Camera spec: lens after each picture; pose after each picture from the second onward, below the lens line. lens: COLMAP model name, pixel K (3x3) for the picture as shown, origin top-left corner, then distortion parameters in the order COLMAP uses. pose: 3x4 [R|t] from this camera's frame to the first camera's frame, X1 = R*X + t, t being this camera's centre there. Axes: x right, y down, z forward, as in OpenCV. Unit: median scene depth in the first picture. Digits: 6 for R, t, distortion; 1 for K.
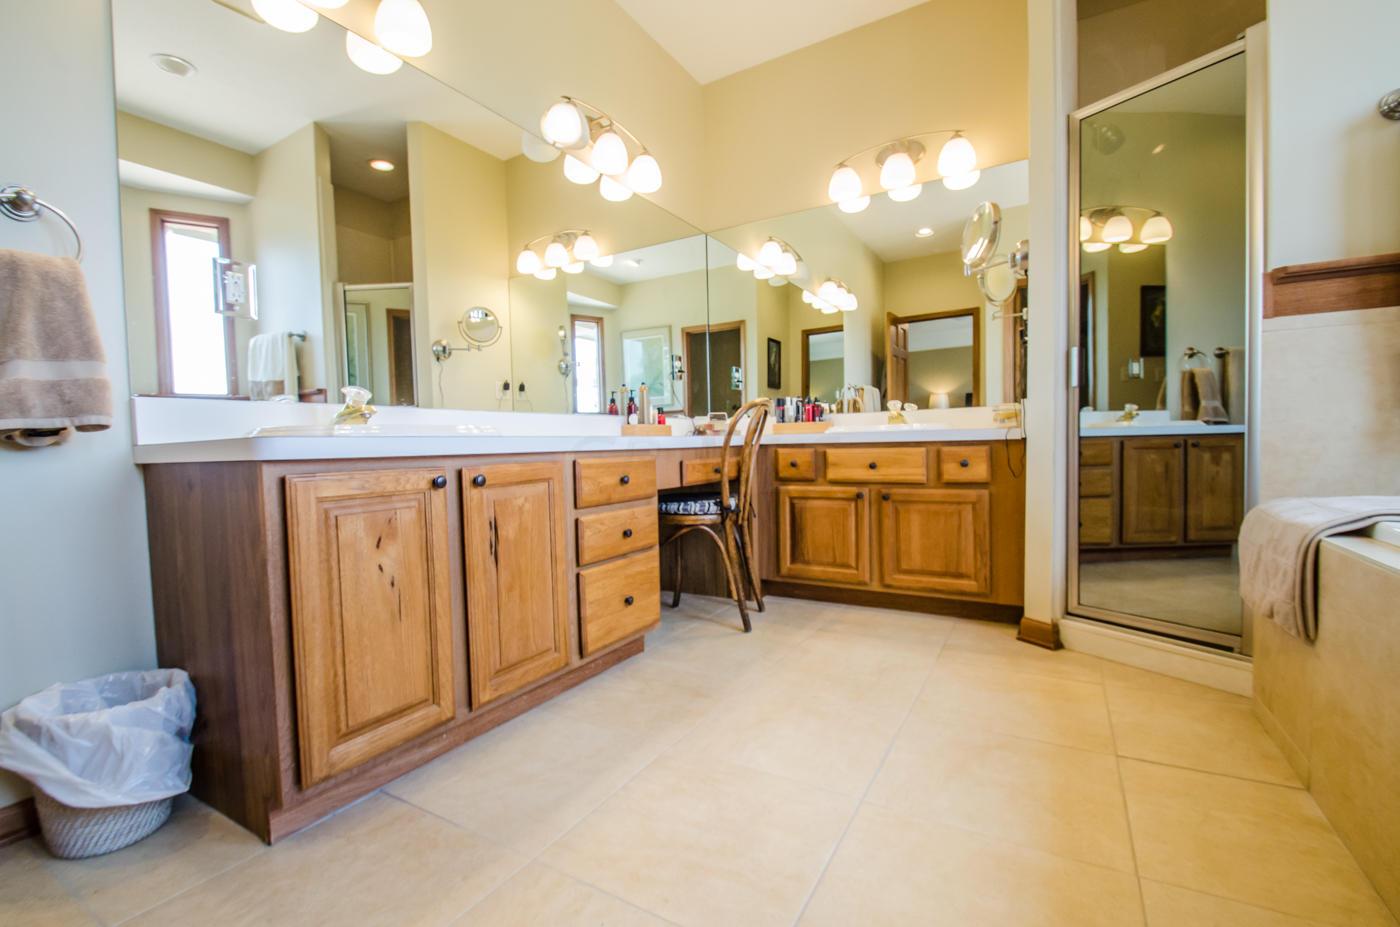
lens RADIAL K [[602.4, 0, 700.0], [0, 602.4, 463.5], [0, 0, 1]] dist [0.000954, -0.012845]
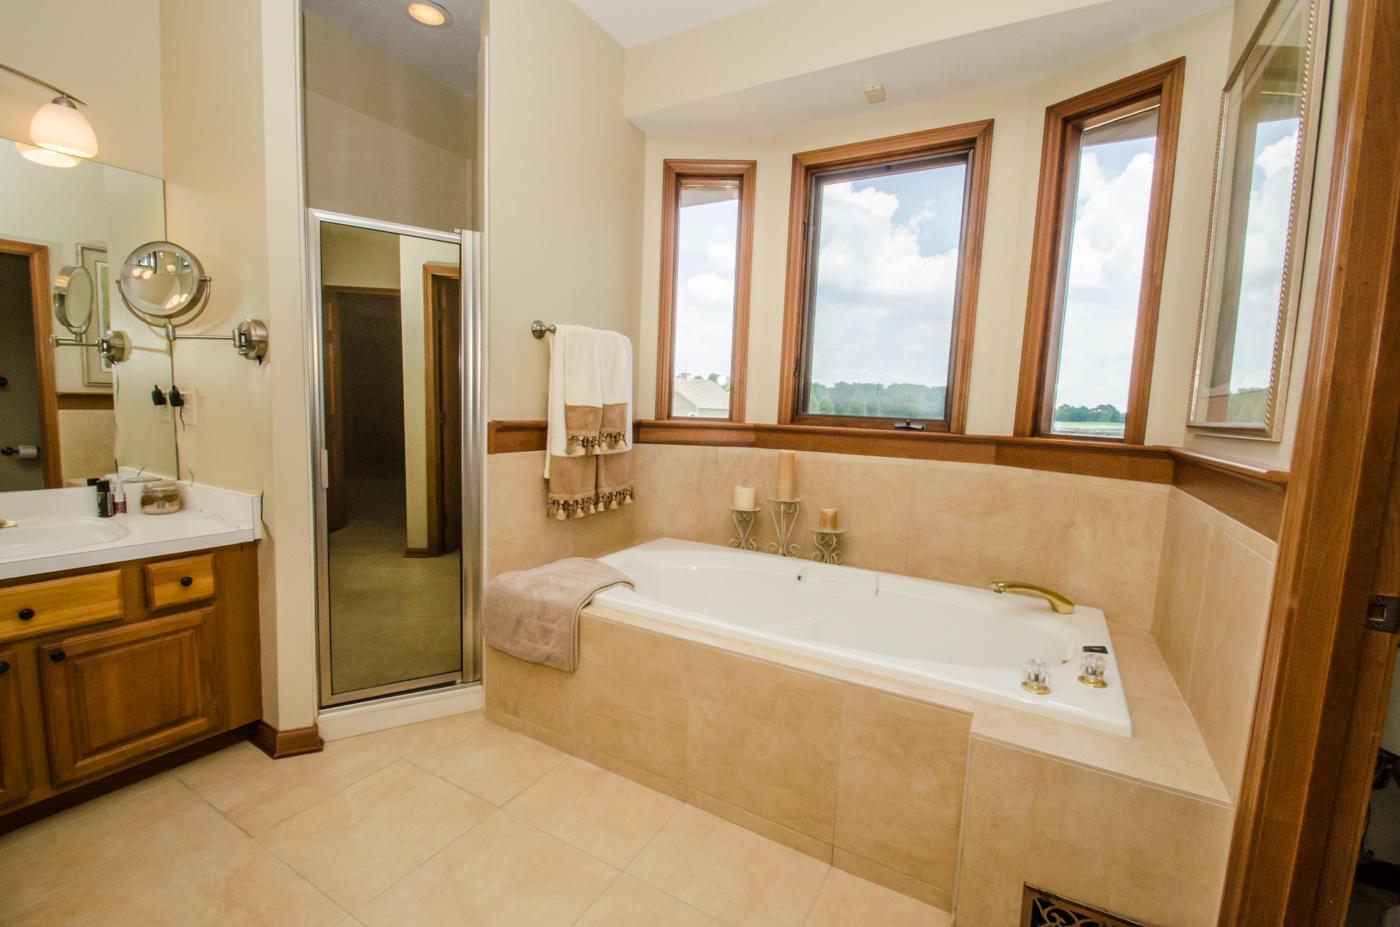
lens RADIAL K [[610.5, 0, 686.4], [0, 610.5, 471.5], [0, 0, 1]] dist [0.010969, -0.012721]
pose [[0.008543, -0.081617, 0.996627, -0.340452], [-0.008107, 0.996625, 0.081686, -0.212663], [-0.999931, -0.008778, 0.007852, 0.336244]]
